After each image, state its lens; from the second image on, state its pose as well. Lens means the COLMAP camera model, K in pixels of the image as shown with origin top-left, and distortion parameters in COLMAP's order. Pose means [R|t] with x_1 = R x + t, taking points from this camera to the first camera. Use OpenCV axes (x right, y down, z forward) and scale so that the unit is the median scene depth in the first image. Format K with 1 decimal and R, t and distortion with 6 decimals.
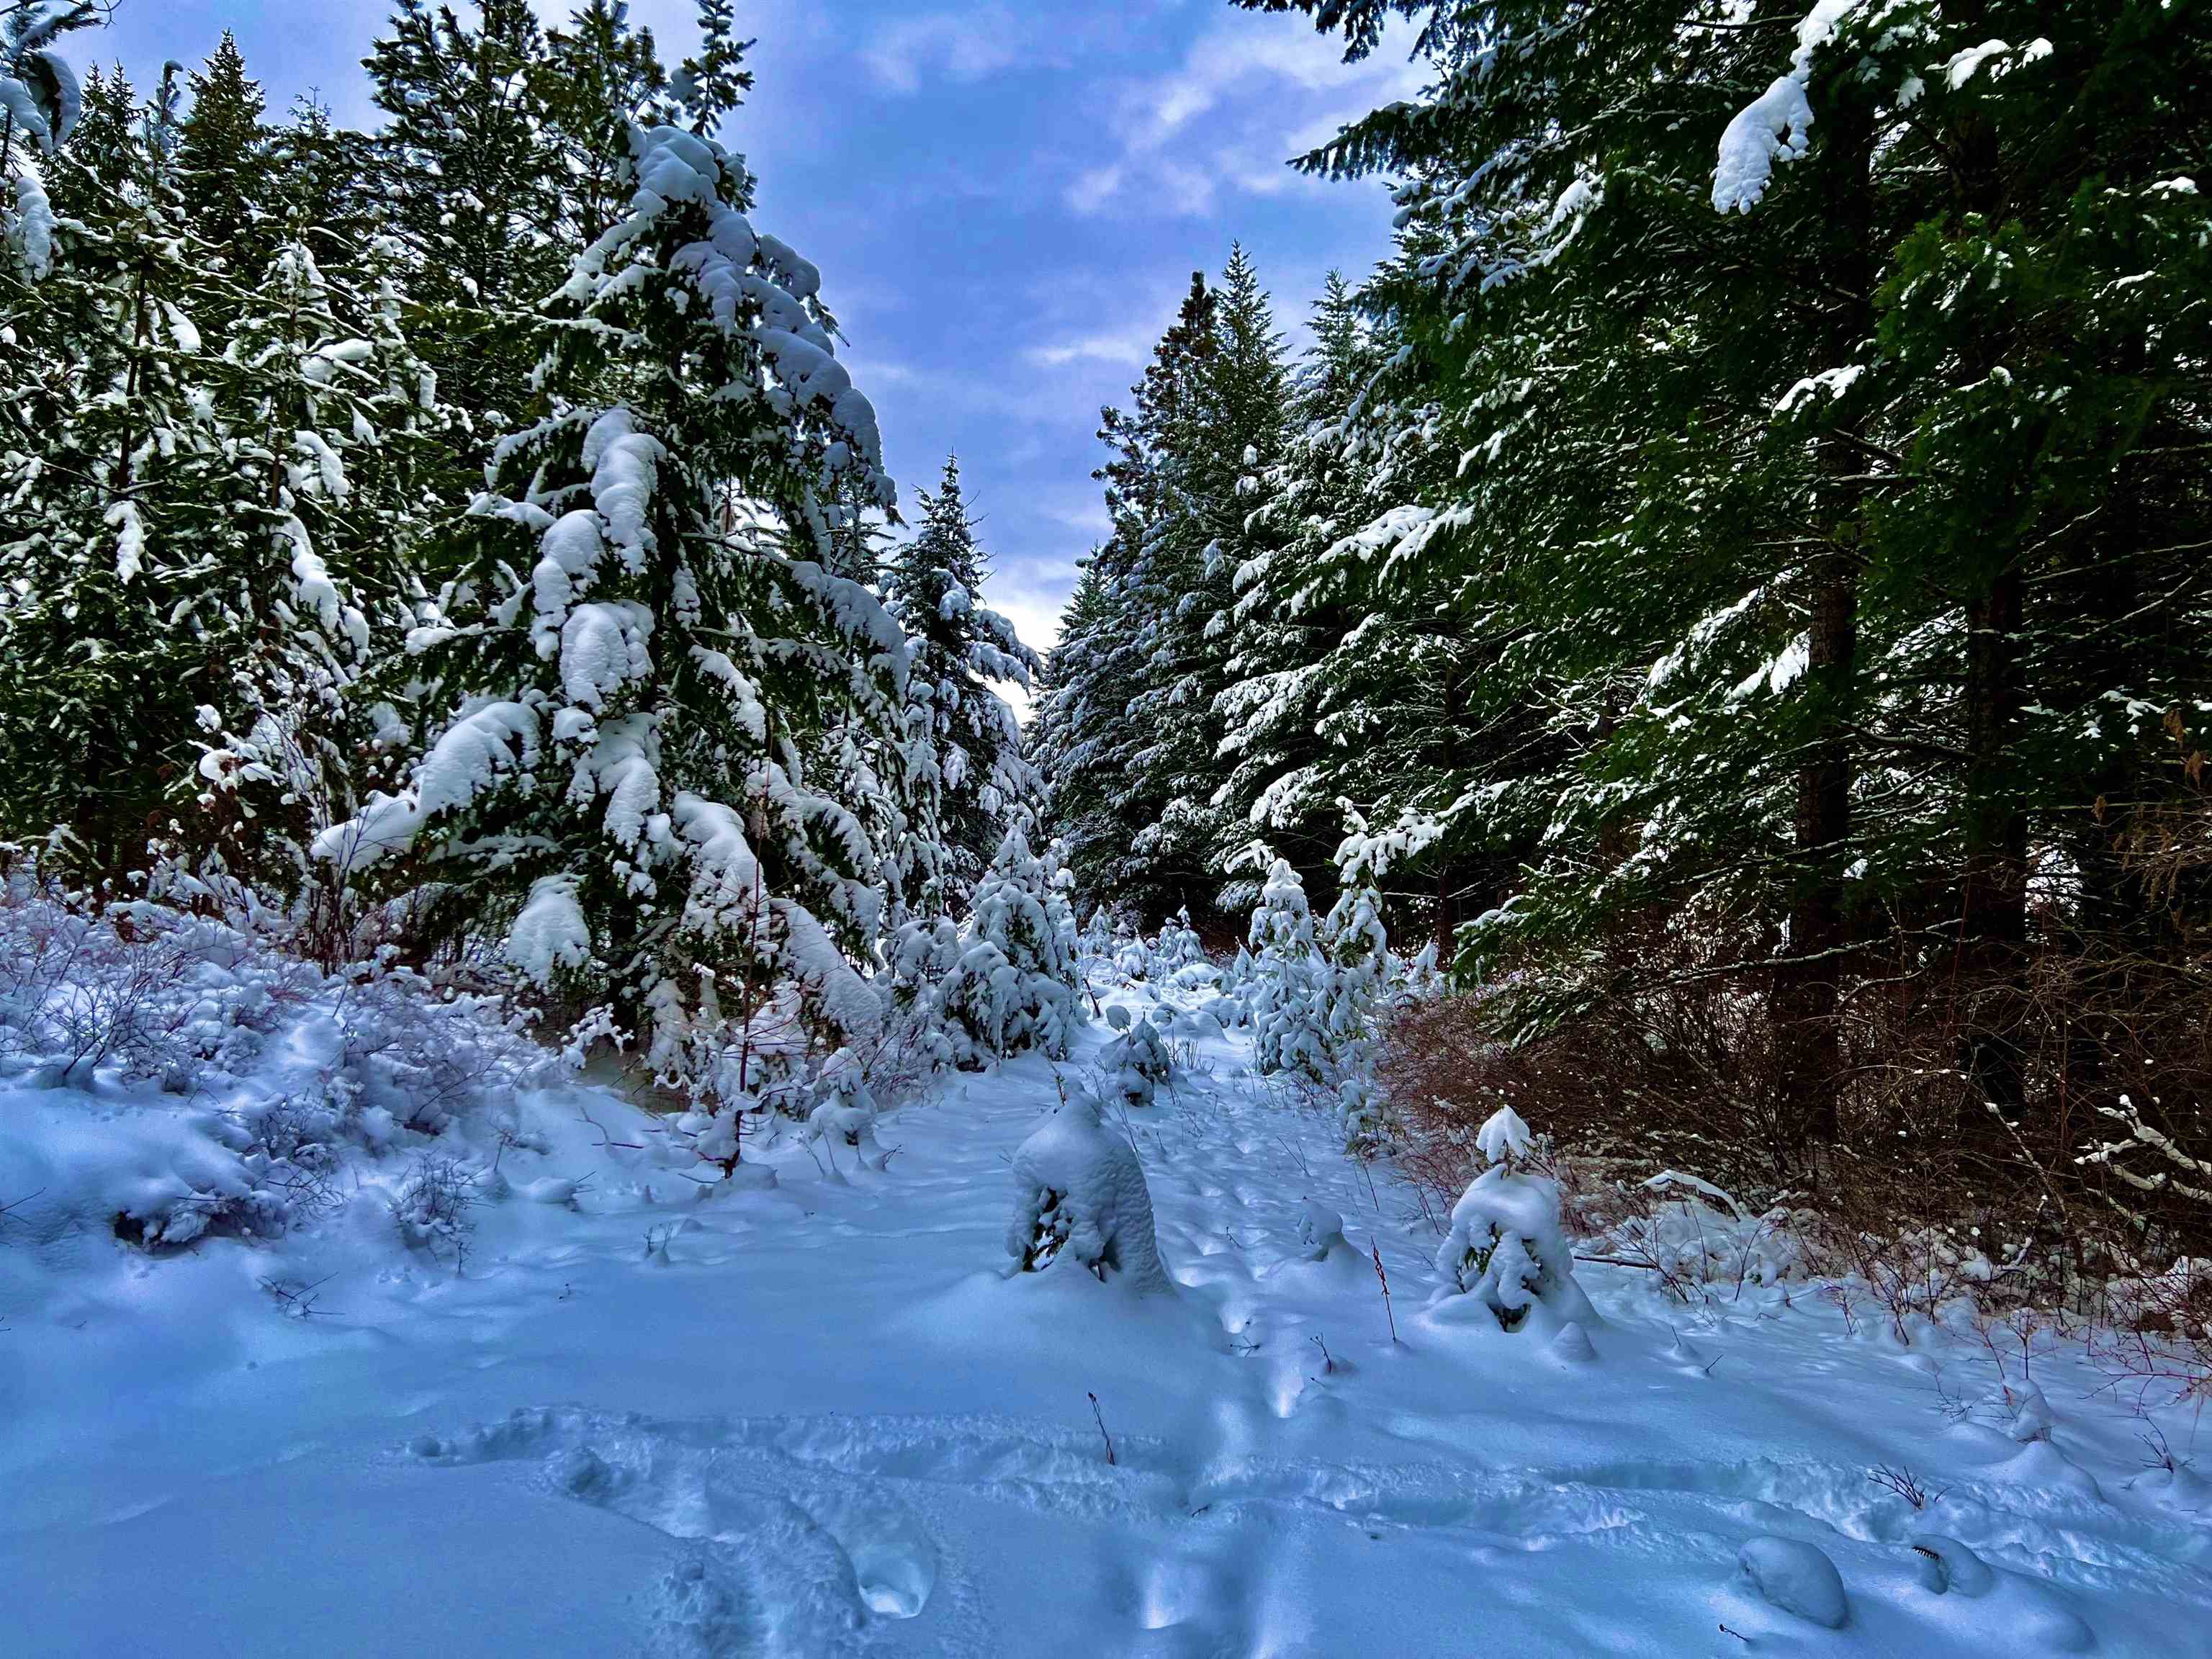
lens RADIAL K [[1657.3, 0, 1091.1], [0, 1657.3, 817.1], [0, 0, 1]] dist [0.063210, -0.064817]
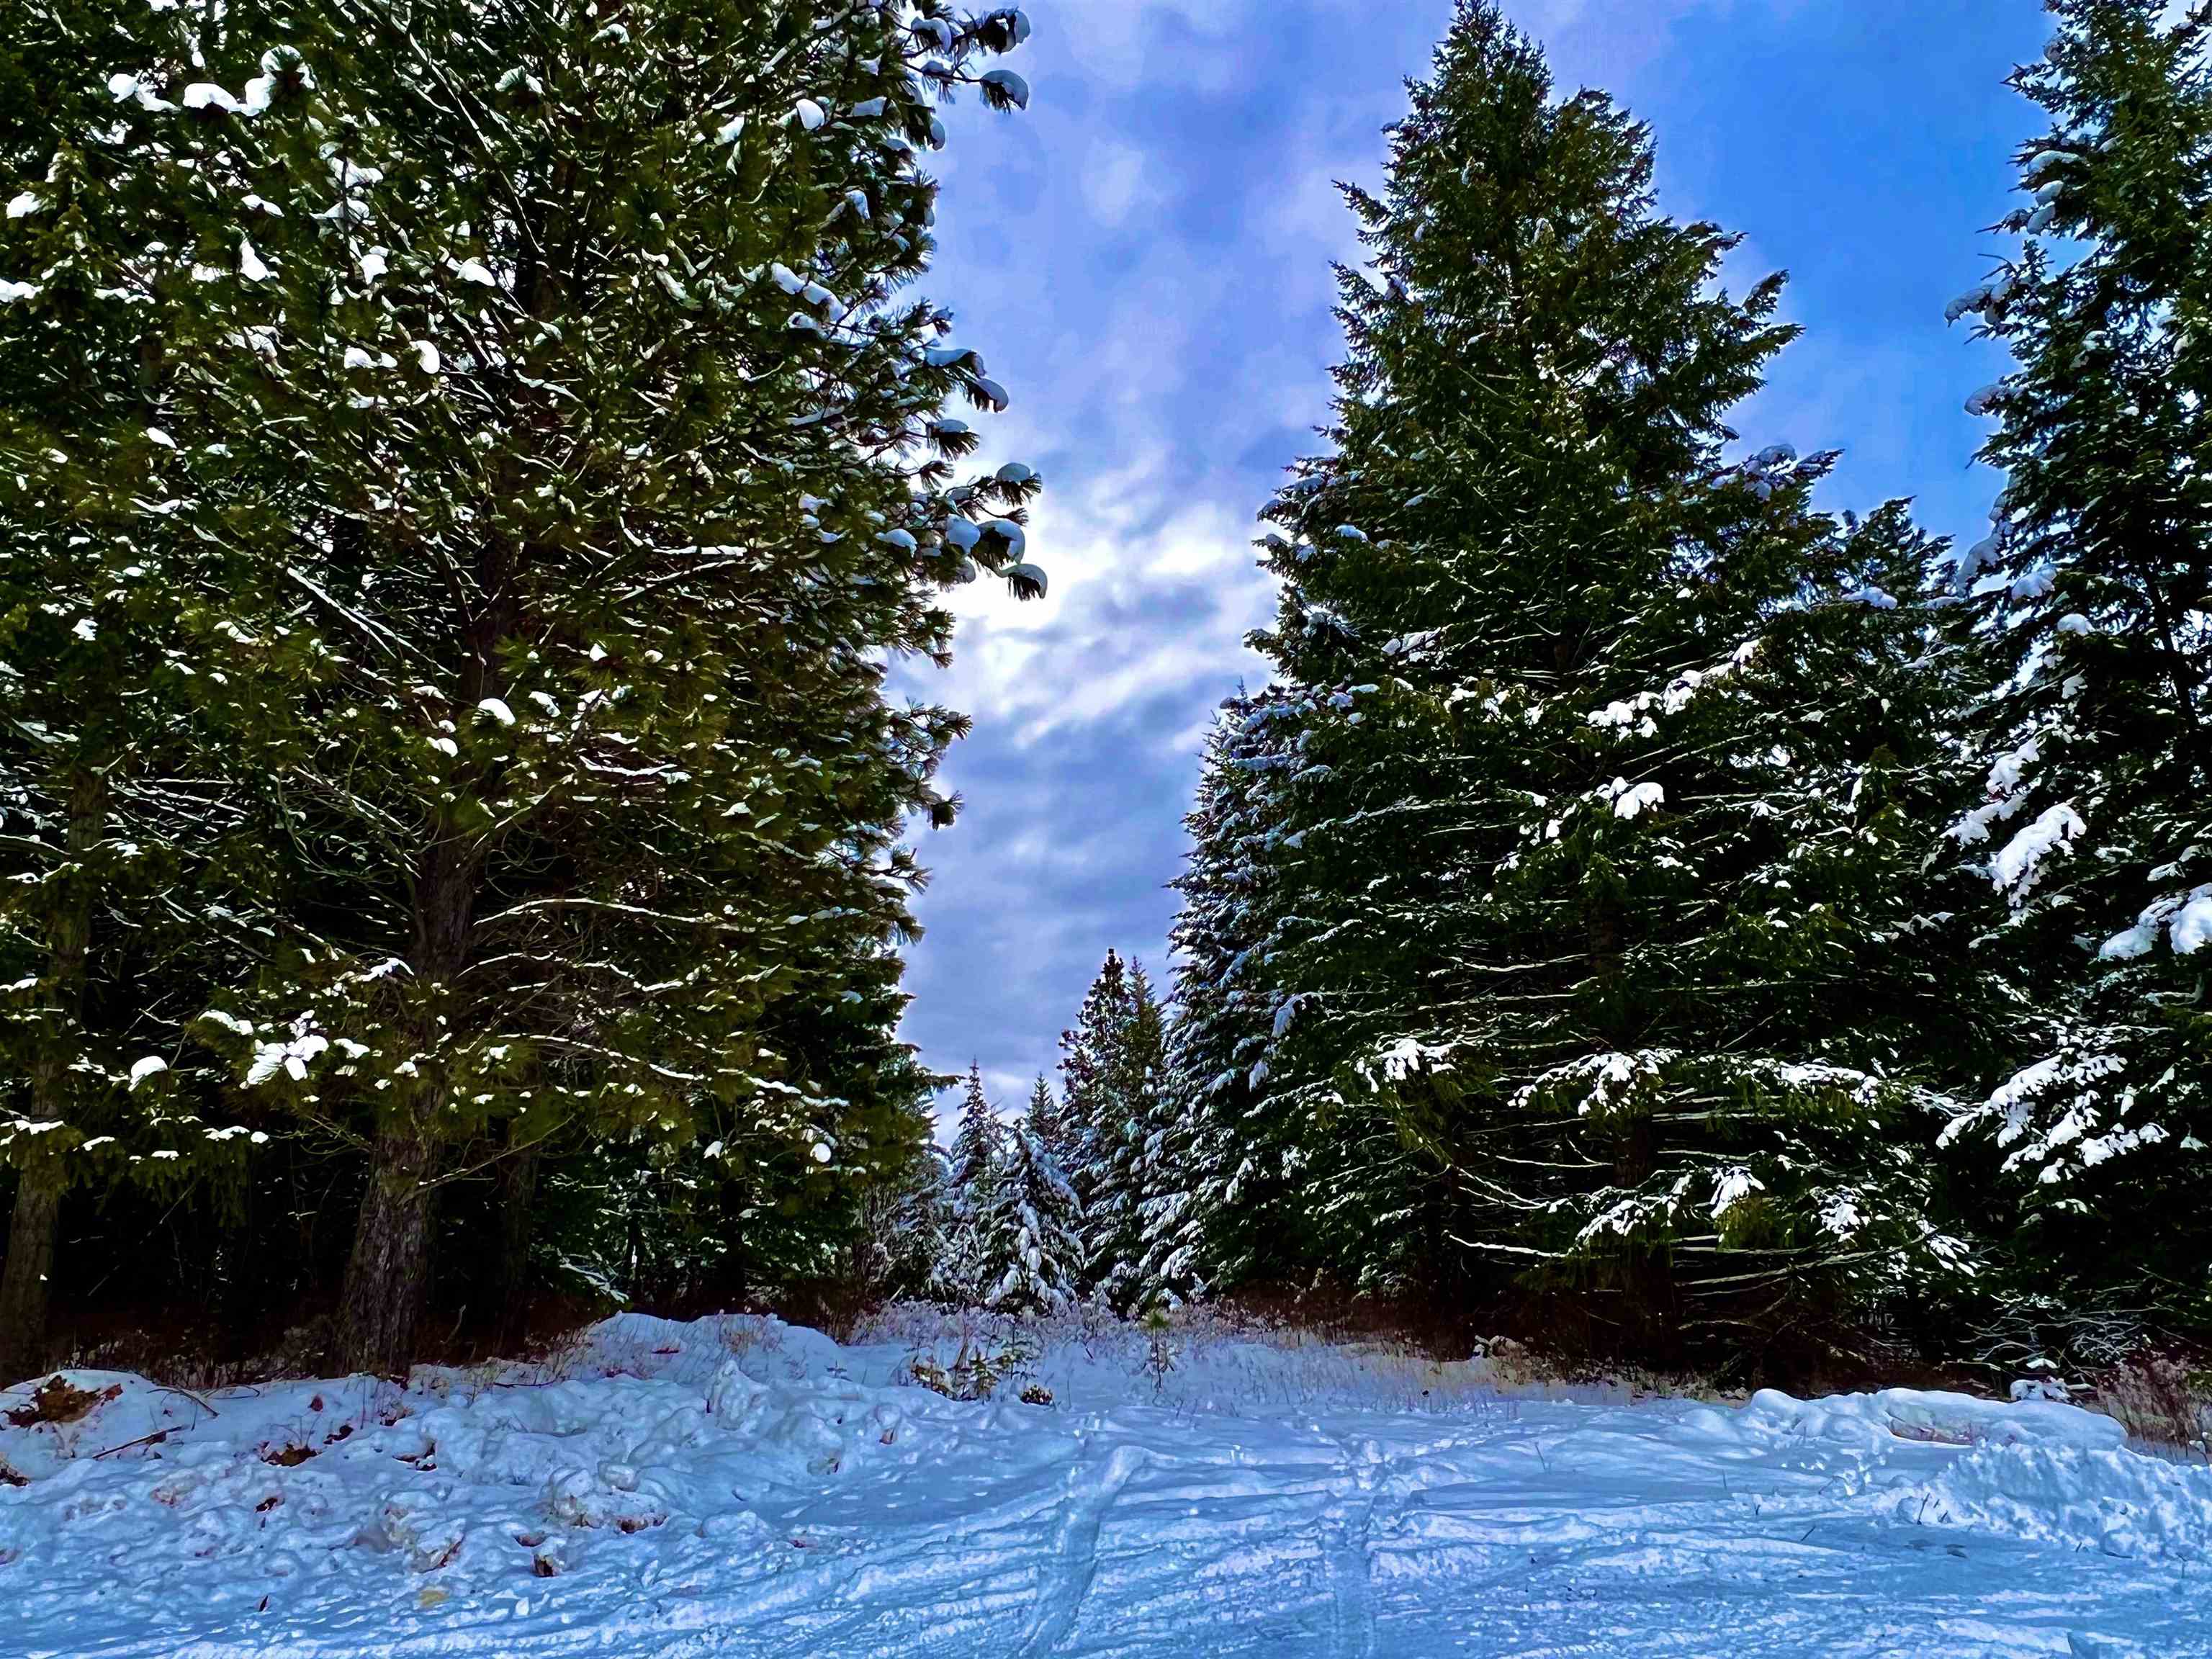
lens RADIAL K [[1573.8, 0, 1094.8], [0, 1573.8, 834.4], [0, 0, 1]] dist [0.002302, -0.002595]
pose [[0.997147, -0.029273, 0.069577, -0.314933], [0.046339, 0.965004, -0.258110, -0.077370], [-0.059587, 0.260598, 0.963607, -3.031421]]
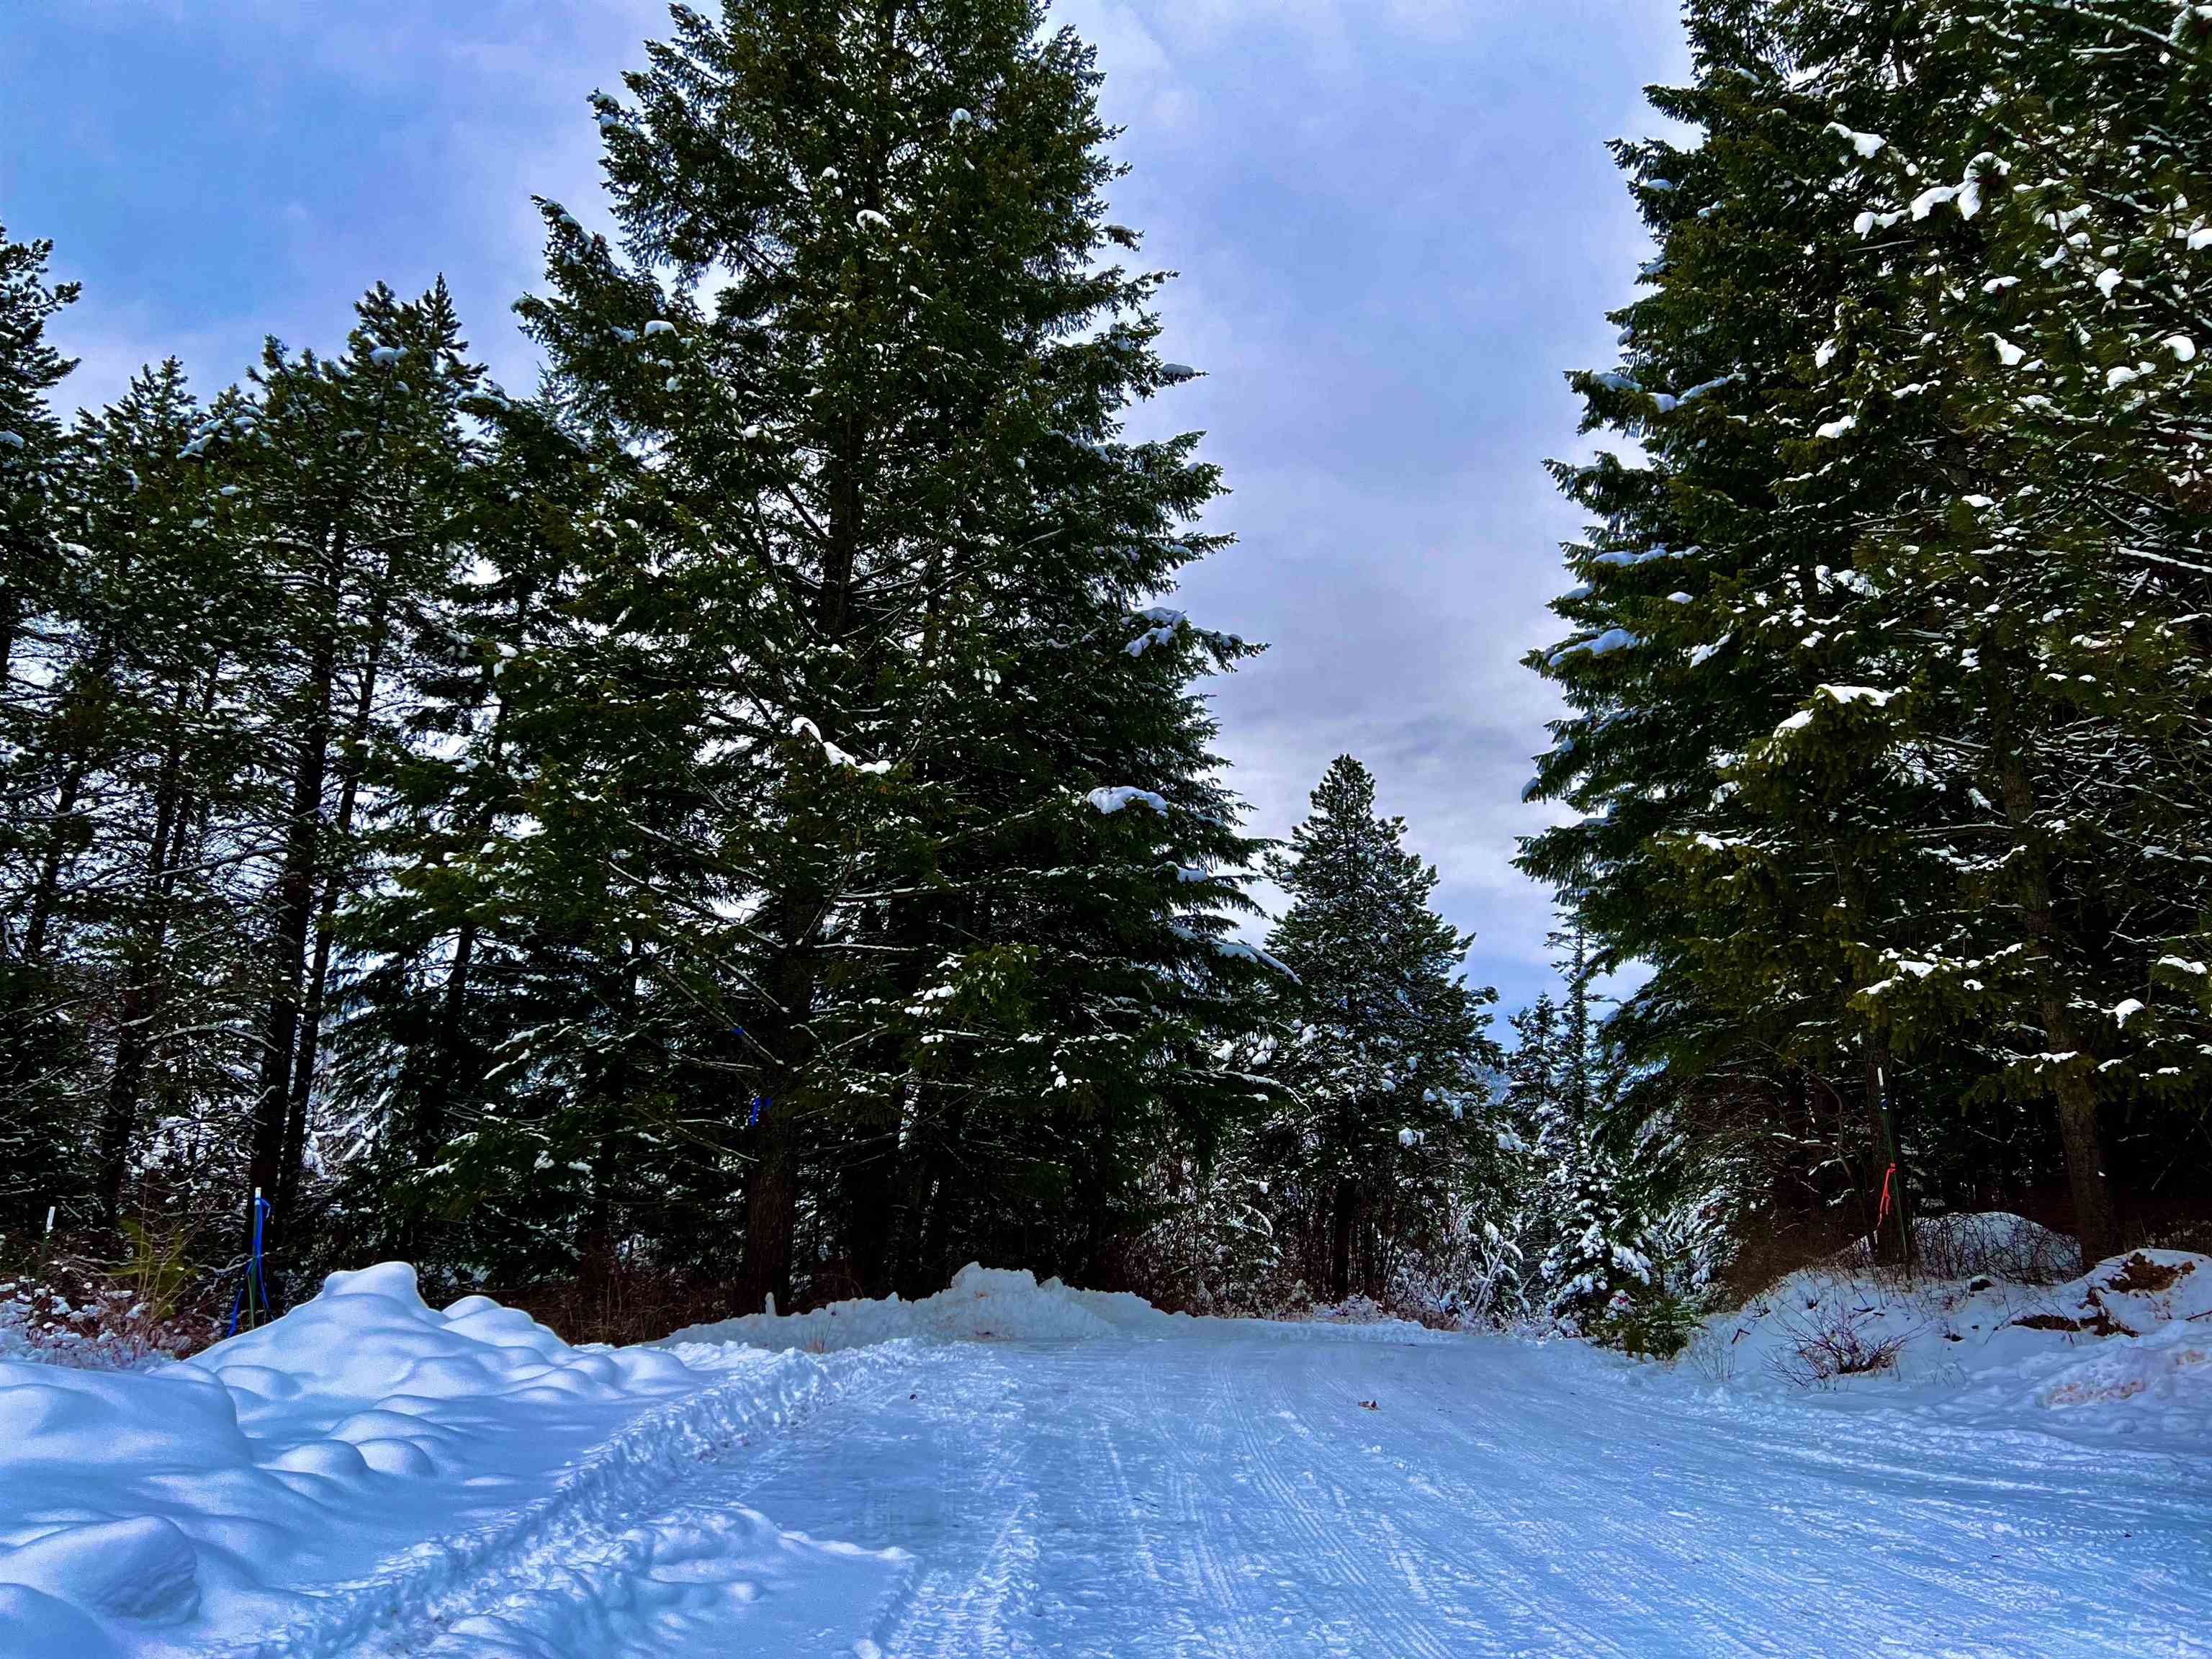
lens RADIAL K [[1657.3, 0, 1077.1], [0, 1657.3, 803.4], [0, 0, 1]] dist [0.063210, -0.064817]
pose [[0.494434, -0.242099, -0.834819, -0.194531], [0.042146, 0.965976, -0.255174, -0.073957], [0.868193, 0.090982, 0.487815, -3.236488]]
